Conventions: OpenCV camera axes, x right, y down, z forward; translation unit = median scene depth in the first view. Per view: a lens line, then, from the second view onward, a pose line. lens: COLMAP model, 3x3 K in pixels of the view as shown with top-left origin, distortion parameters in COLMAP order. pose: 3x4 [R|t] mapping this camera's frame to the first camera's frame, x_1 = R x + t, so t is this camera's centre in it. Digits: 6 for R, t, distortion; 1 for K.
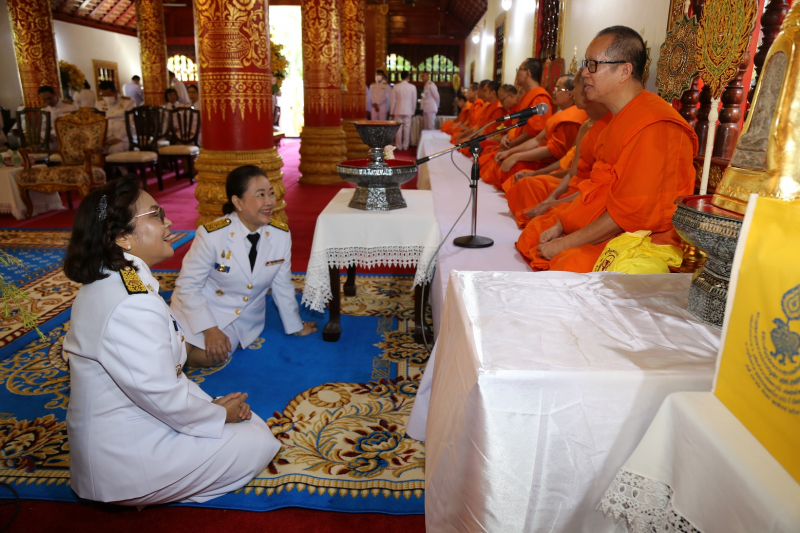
lens RADIAL K [[562.0, 0, 400.0], [0, 562.0, 266.5], [0, 0, 1]] dist [-0.088996, 0.033160]
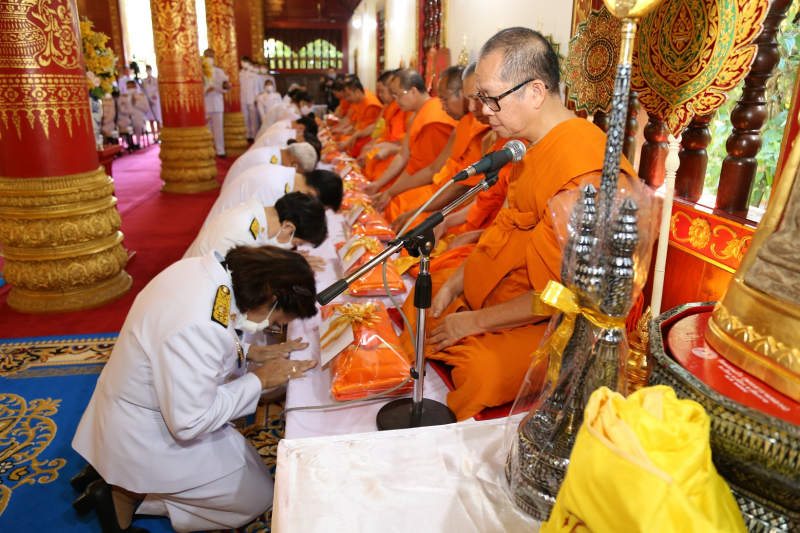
lens RADIAL K [[554.3, 0, 401.9], [0, 554.3, 270.4], [0, 0, 1]] dist [-0.107024, 0.065444]
pose [[0.981868, -0.066650, 0.177461, 0.053726], [0.059307, 0.997162, 0.046372, -0.083366], [-0.180048, -0.035007, 0.983035, 0.174626]]
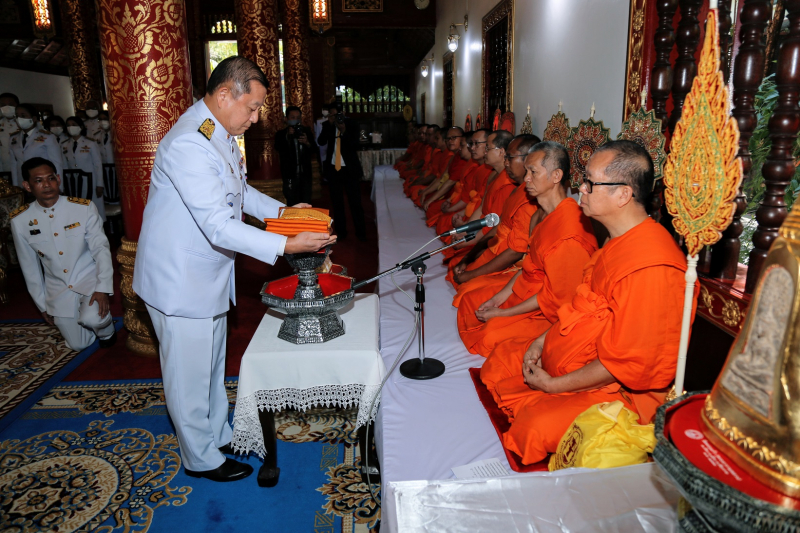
lens RADIAL K [[562.0, 0, 400.0], [0, 562.0, 266.5], [0, 0, 1]] dist [-0.088996, 0.033160]
pose [[0.996609, -0.049996, 0.065356, 0.030775], [0.051603, 0.998400, -0.023131, -0.124445], [-0.064095, 0.026425, 0.997594, 0.076425]]
